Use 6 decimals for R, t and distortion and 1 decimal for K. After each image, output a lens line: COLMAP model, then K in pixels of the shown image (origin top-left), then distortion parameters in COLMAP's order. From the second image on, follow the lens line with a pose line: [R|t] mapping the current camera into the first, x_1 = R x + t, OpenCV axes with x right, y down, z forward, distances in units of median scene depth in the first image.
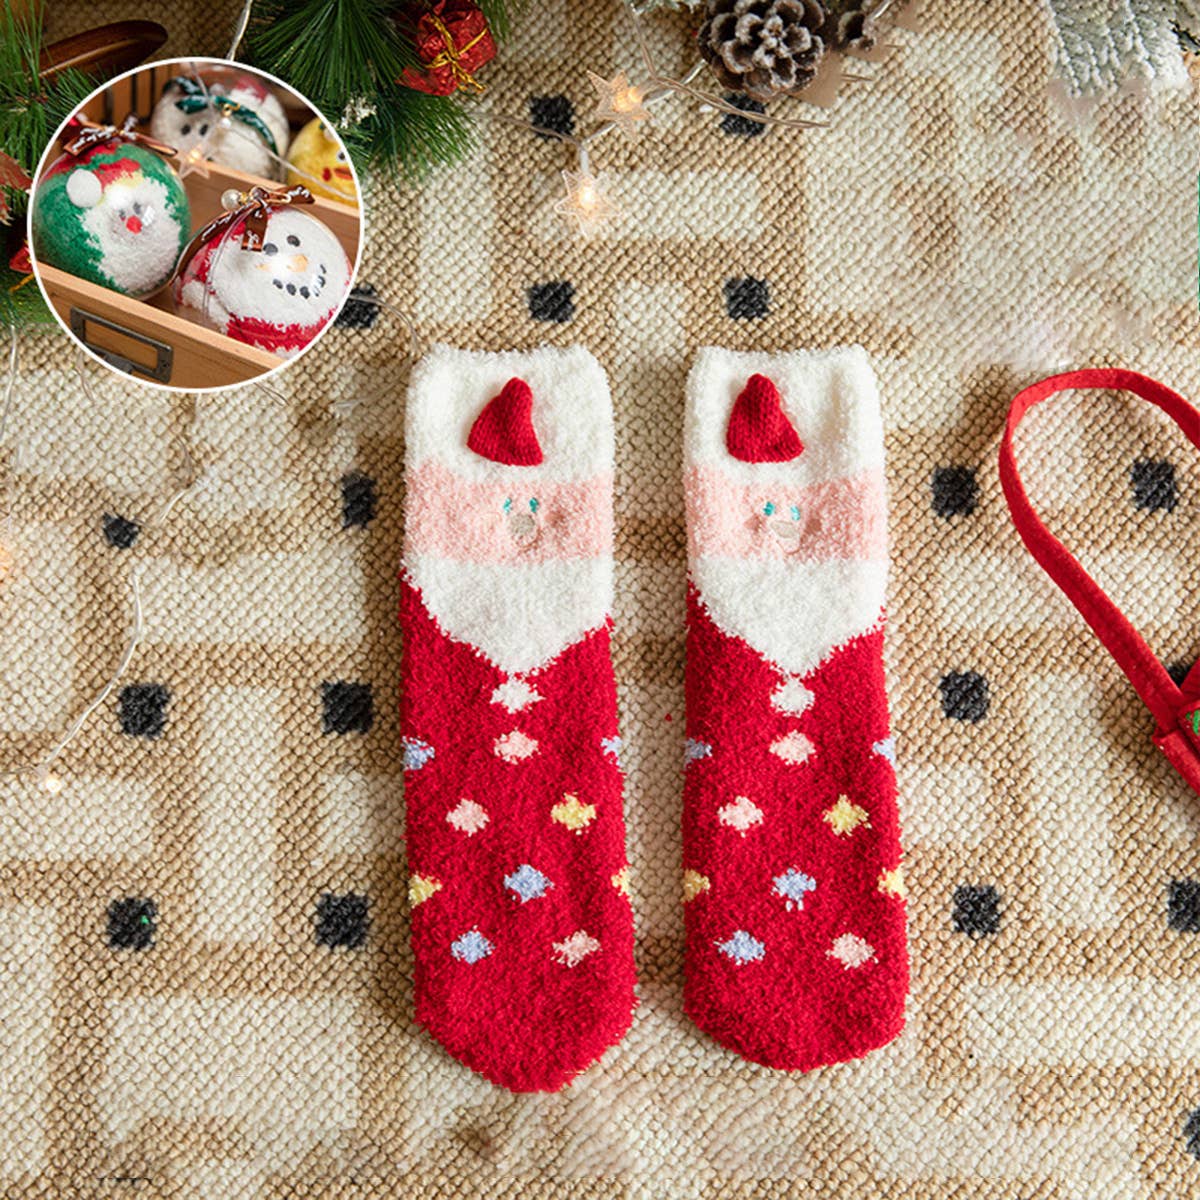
lens RADIAL K [[2183.4, 0, 654.3], [0, 2183.4, 595.1], [0, 0, 1]] dist [-0.004802, 0.000000]
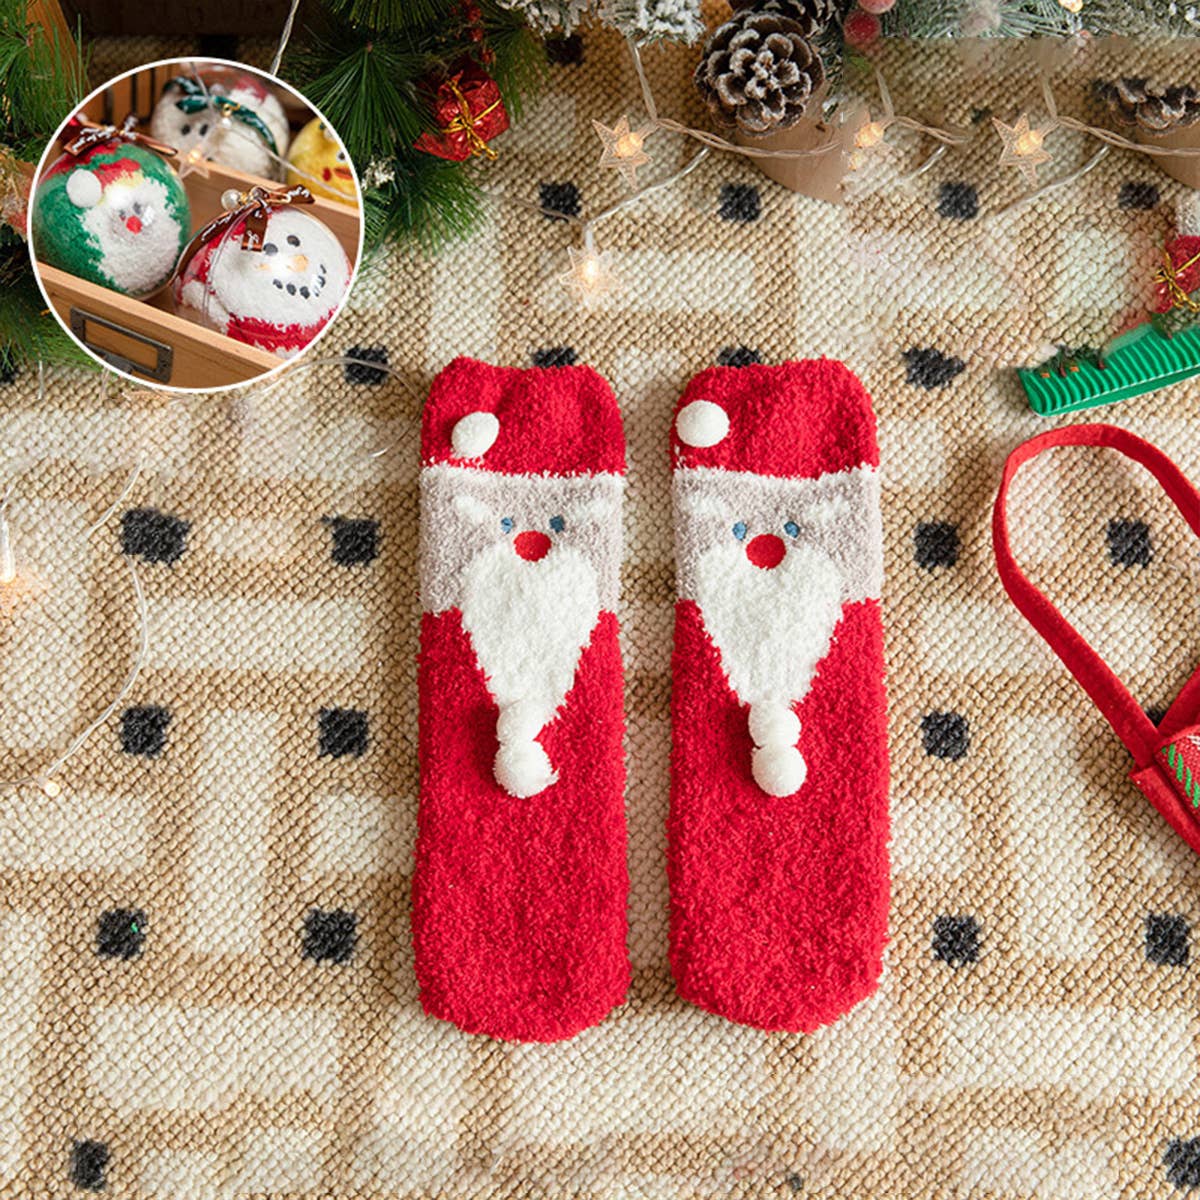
lens RADIAL K [[2183.4, 0, 655.6], [0, 2183.4, 562.1], [0, 0, 1]] dist [-0.004802, 0.000000]
pose [[0.999766, 0.021344, -0.003613, 0.008104], [-0.021645, 0.988159, -0.151898, 0.125278], [0.000328, 0.151941, 0.988389, -0.025605]]
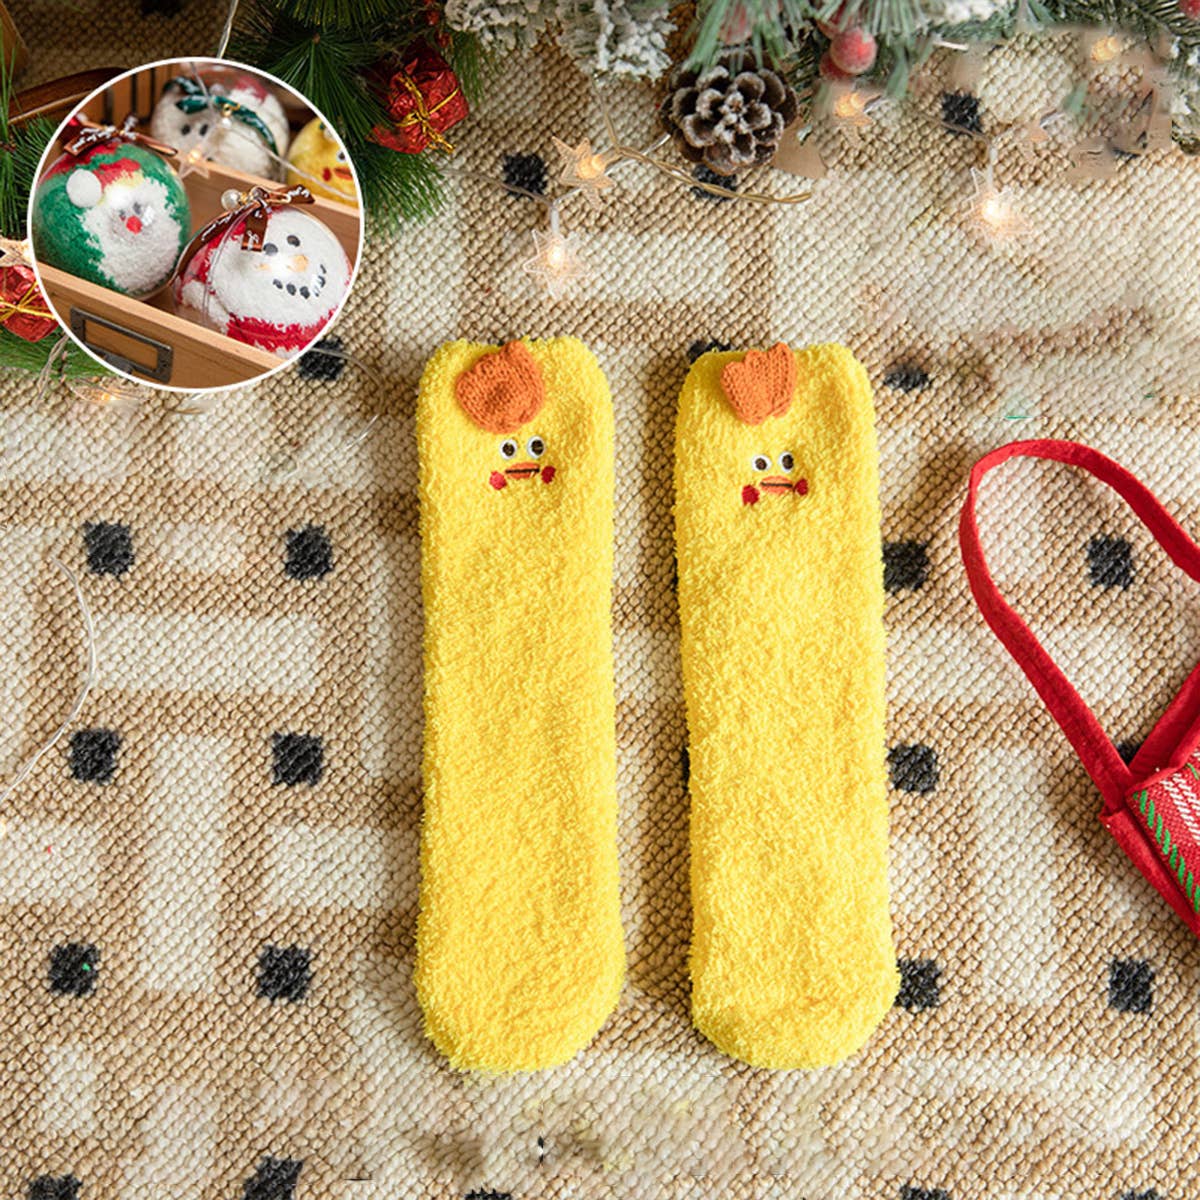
lens RADIAL K [[2183.4, 0, 651.2], [0, 2183.4, 597.2], [0, 0, 1]] dist [-0.004802, 0.000000]
pose [[0.999490, 0.031882, -0.001905, 0.021358], [-0.031902, 0.999418, -0.012111, -0.016038], [0.001518, 0.012166, 0.999925, -0.002796]]
